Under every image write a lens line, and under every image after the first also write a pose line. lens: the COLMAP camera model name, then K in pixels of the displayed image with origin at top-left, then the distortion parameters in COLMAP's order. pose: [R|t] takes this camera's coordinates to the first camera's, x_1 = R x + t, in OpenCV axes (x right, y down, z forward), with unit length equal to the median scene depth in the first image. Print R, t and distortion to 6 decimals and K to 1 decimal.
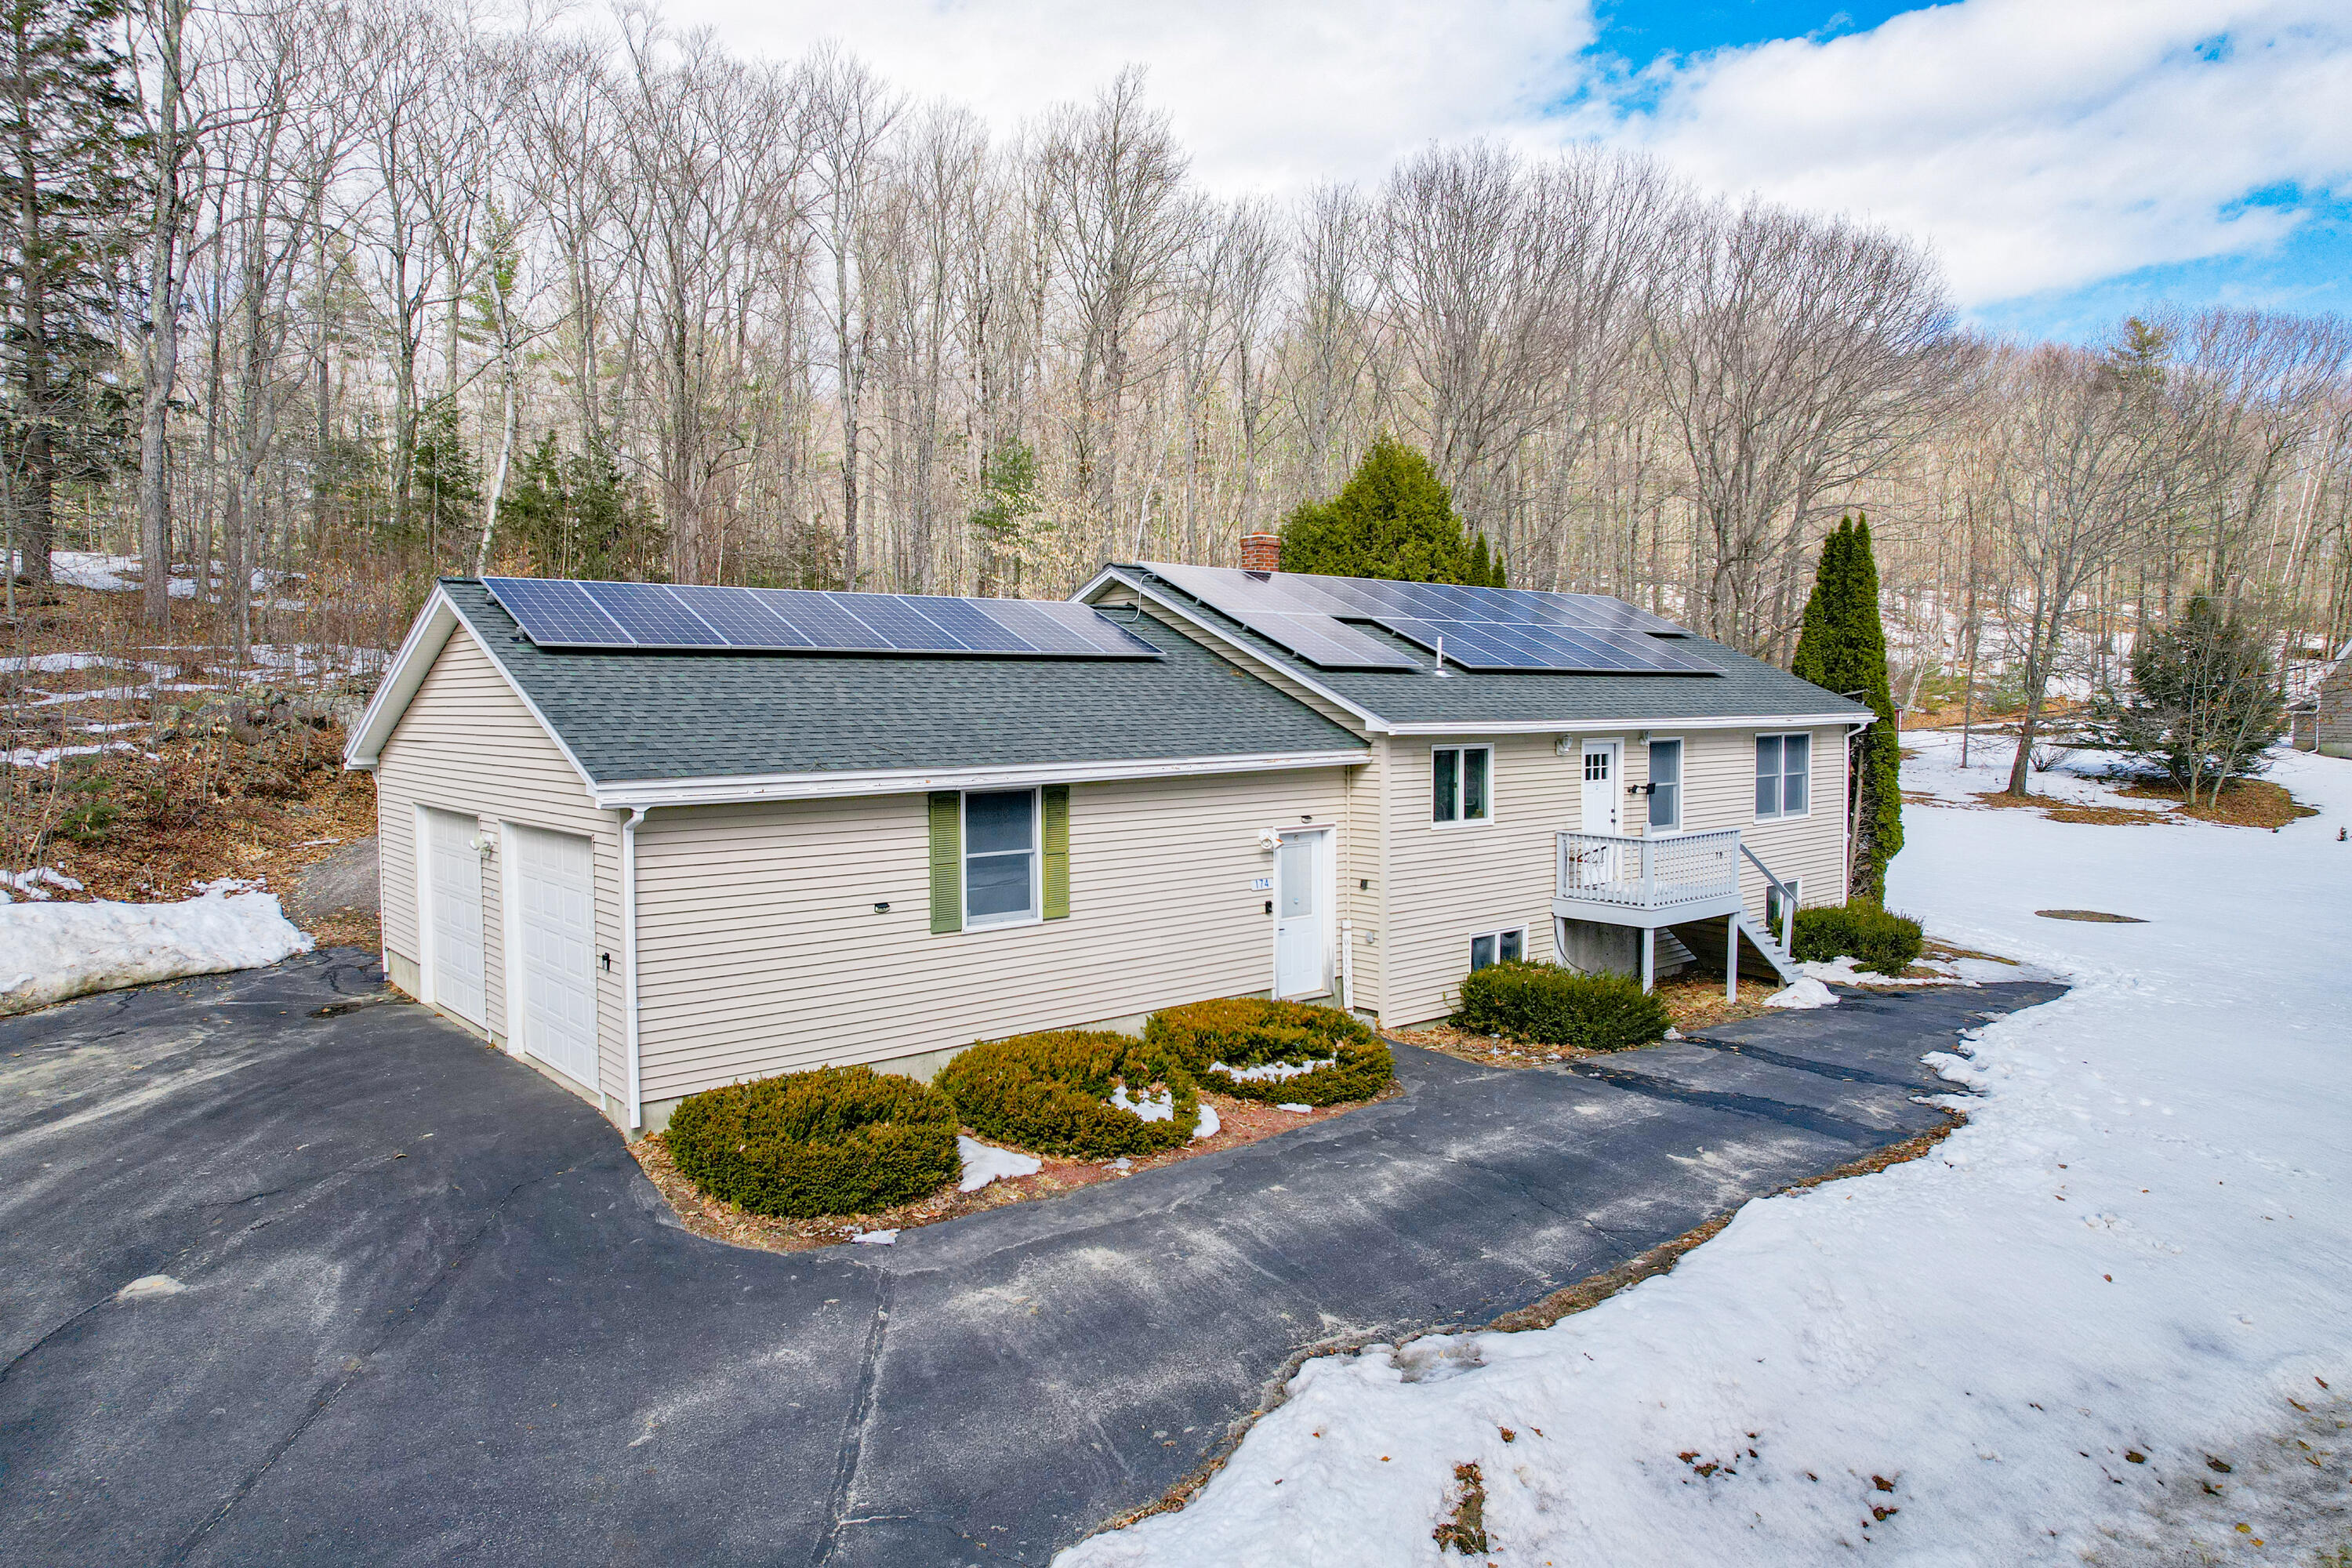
lens RADIAL K [[1499.5, 0, 1162.8], [0, 1499.5, 780.1], [0, 0, 1]] dist [-0.073520, 0.067485]
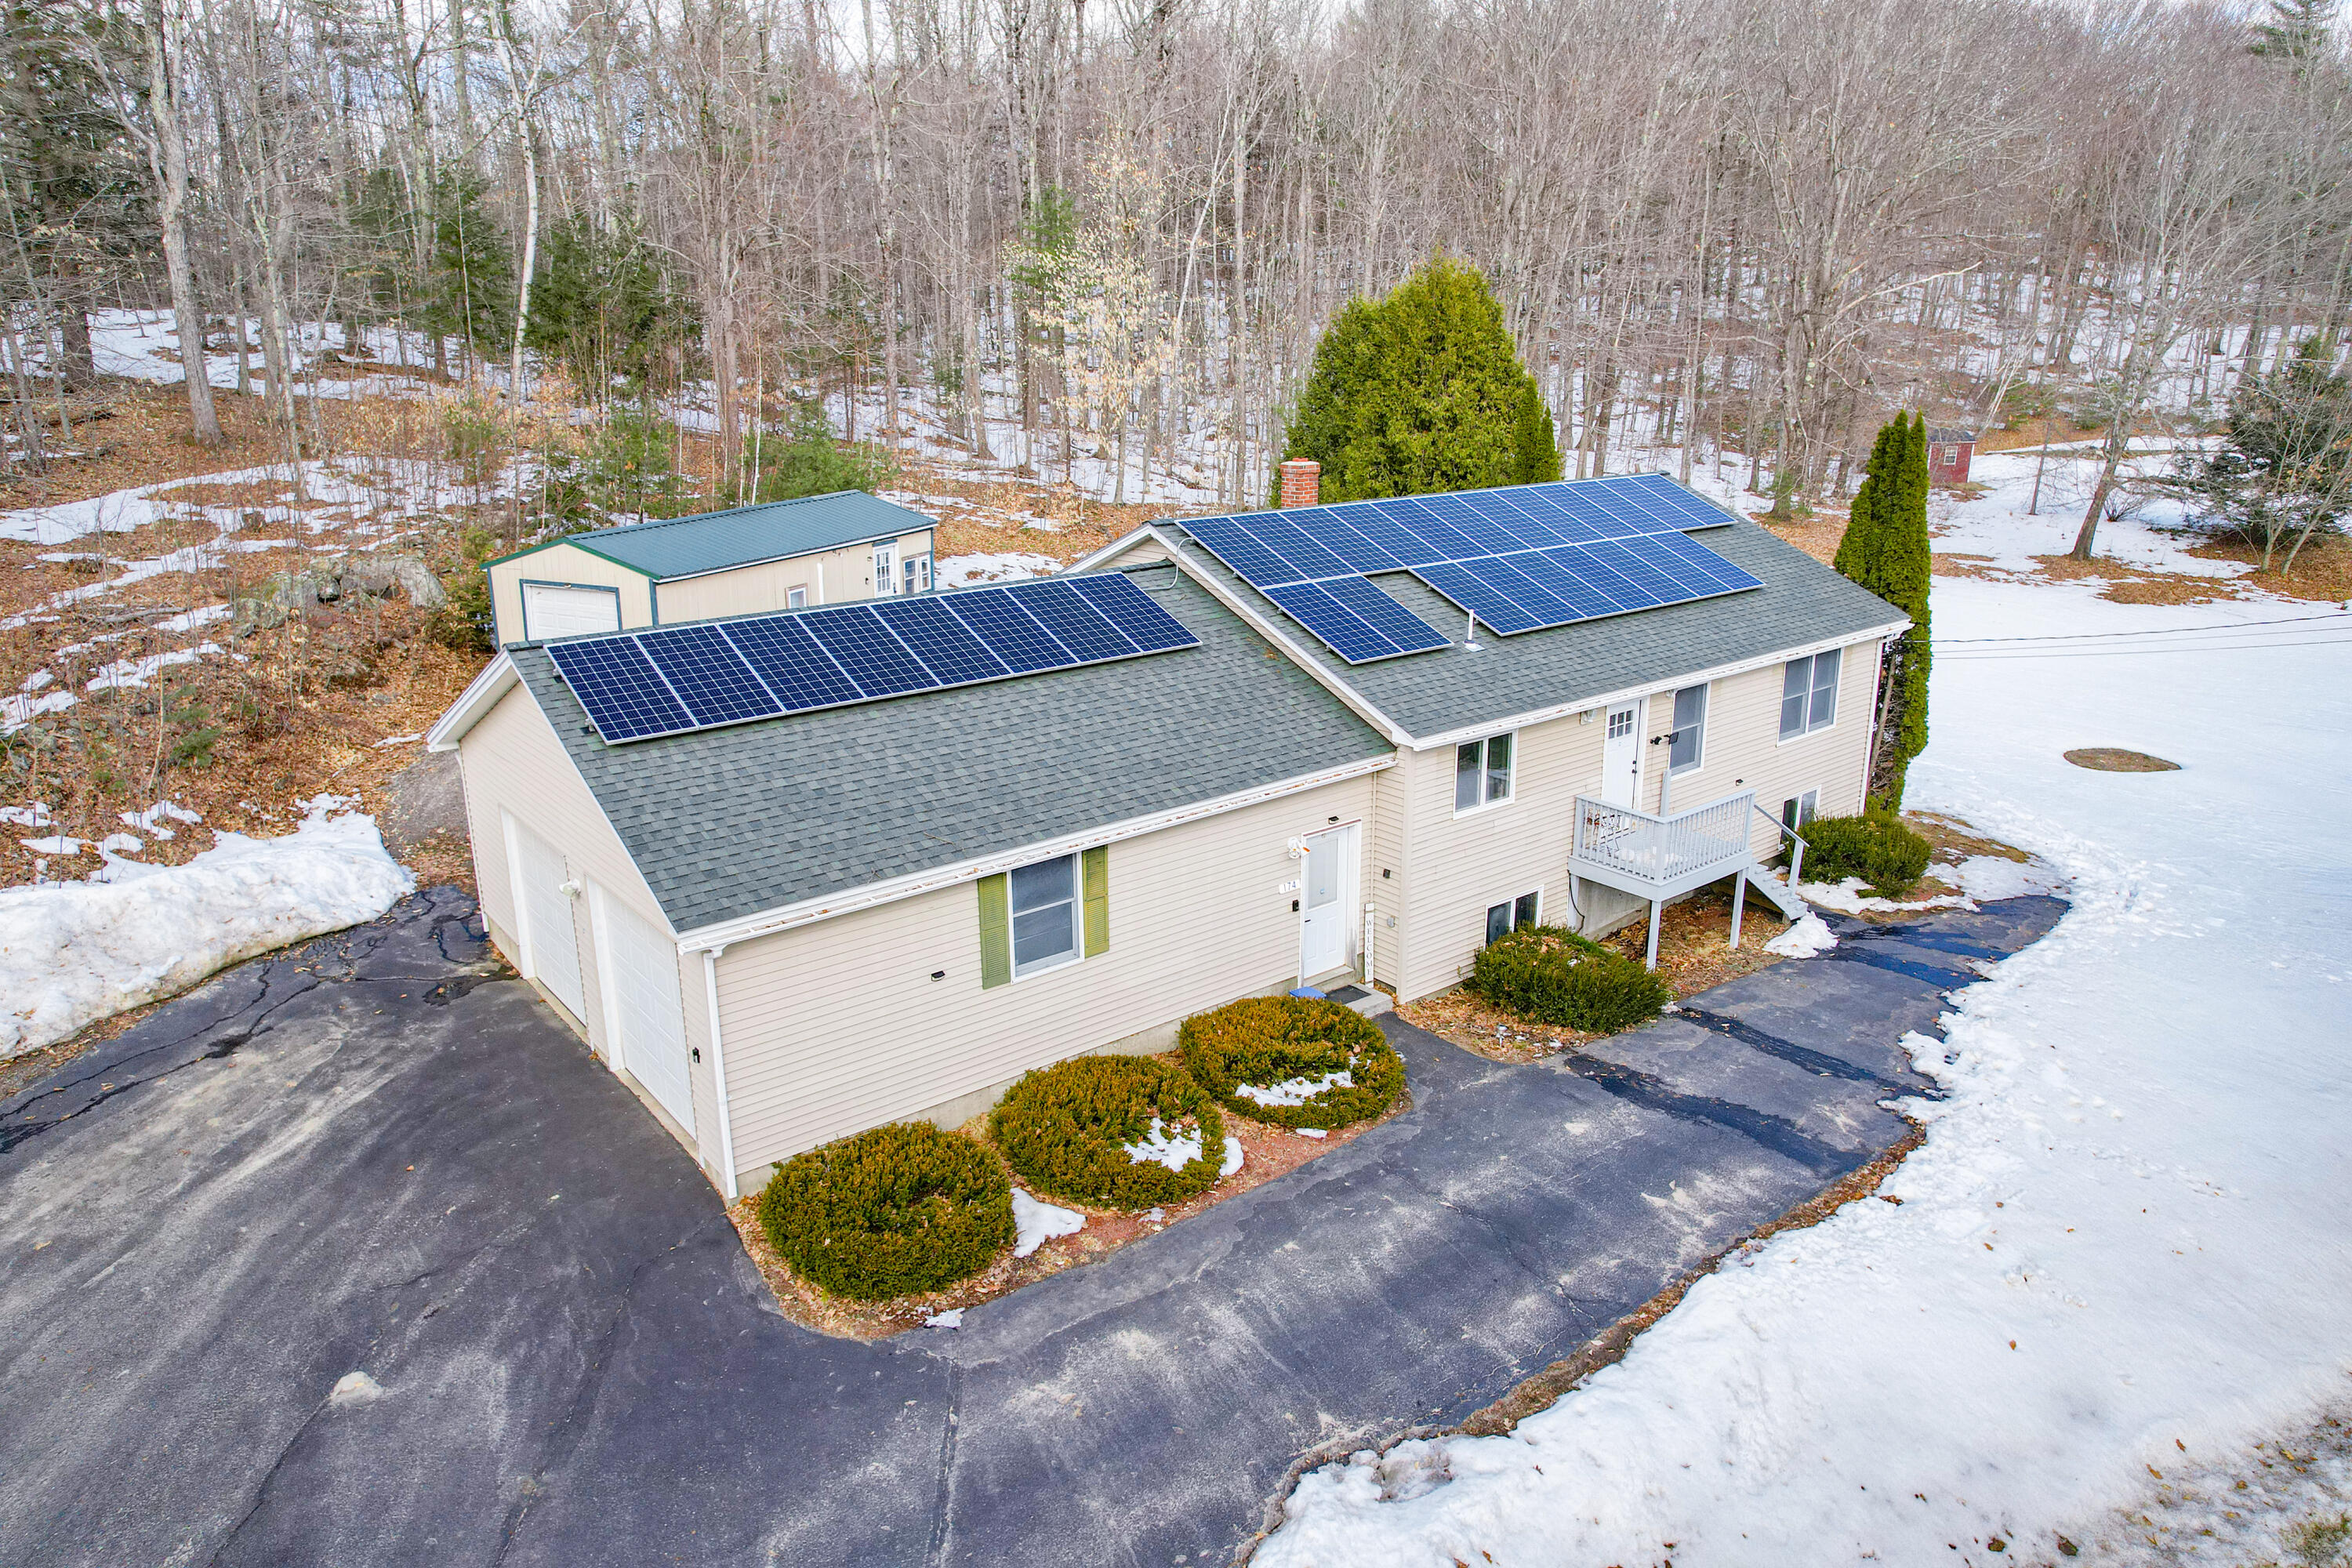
lens RADIAL K [[1502.1, 0, 1162.6], [0, 1502.1, 780.1], [0, 0, 1]] dist [-0.074457, 0.067787]
pose [[0.999394, 0.004121, -0.034558, 0.013490], [0.003810, 0.974039, 0.226347, -0.273928], [0.034594, -0.226341, 0.973434, -0.032497]]
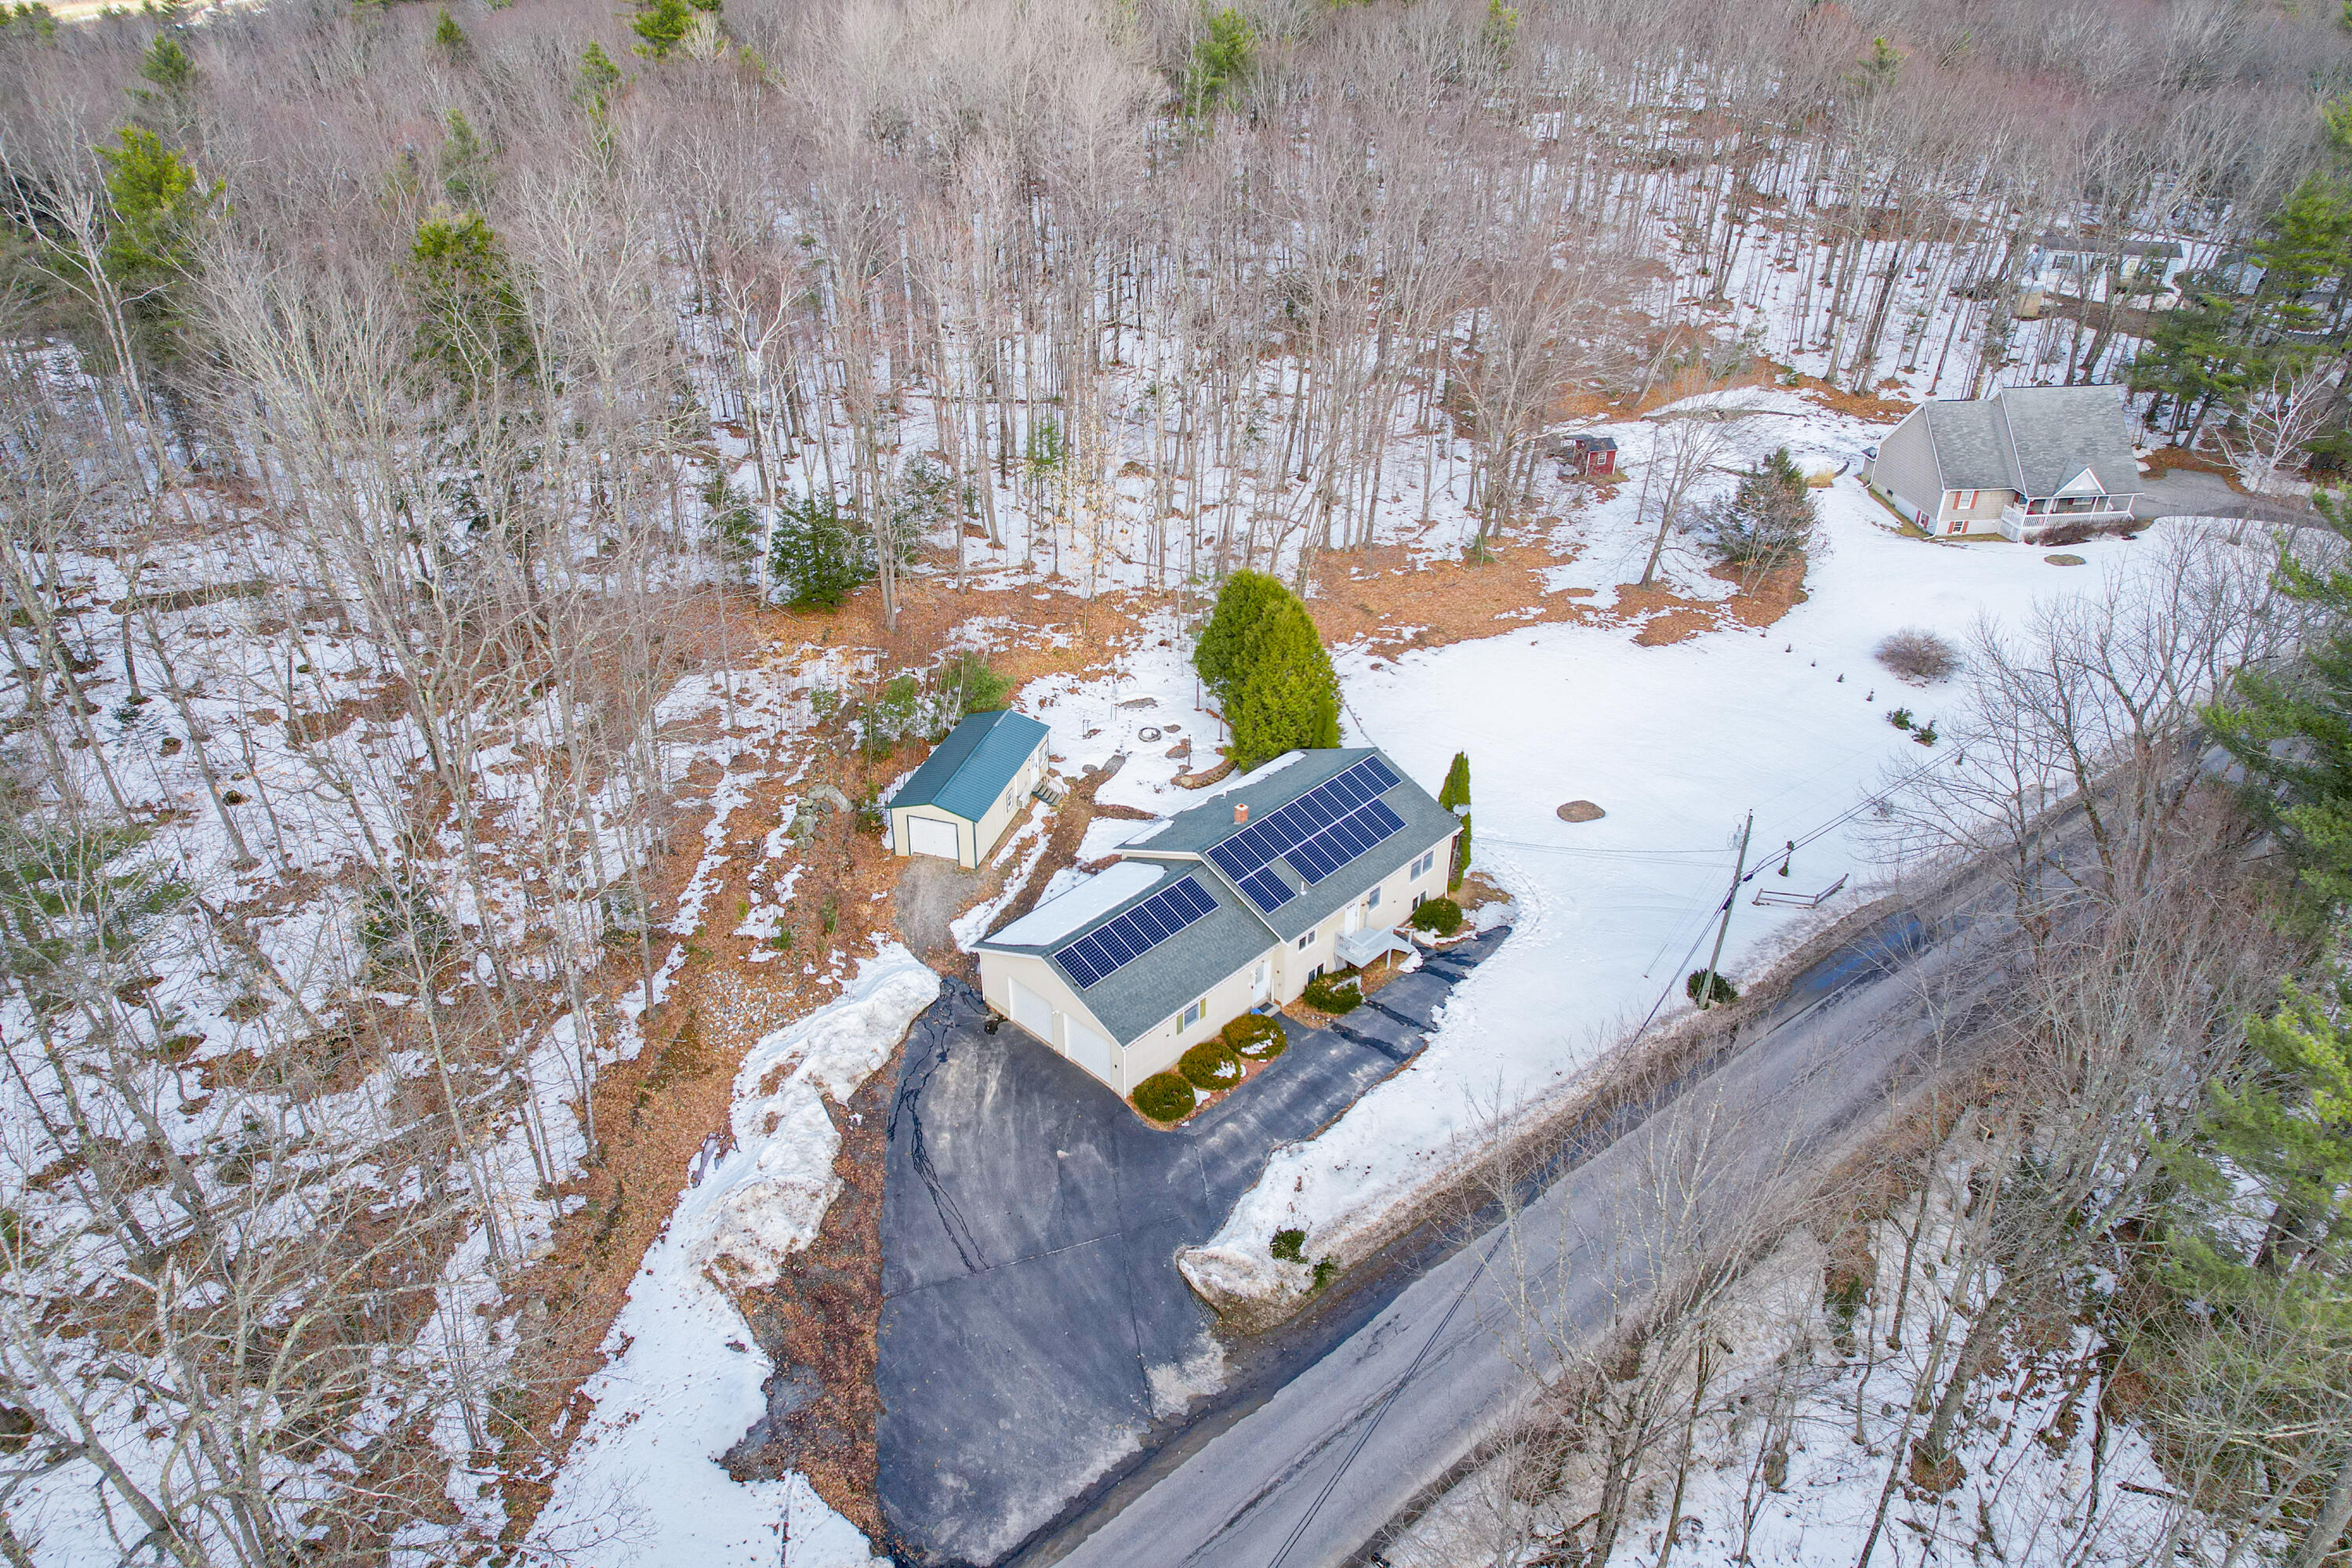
lens RADIAL K [[1499.5, 0, 1162.8], [0, 1499.5, 780.1], [0, 0, 1]] dist [-0.073520, 0.067485]
pose [[0.995484, -0.046109, 0.082981, -0.464666], [0.003098, 0.889435, 0.457052, -2.222781], [-0.094880, -0.454730, 0.885561, -2.150950]]
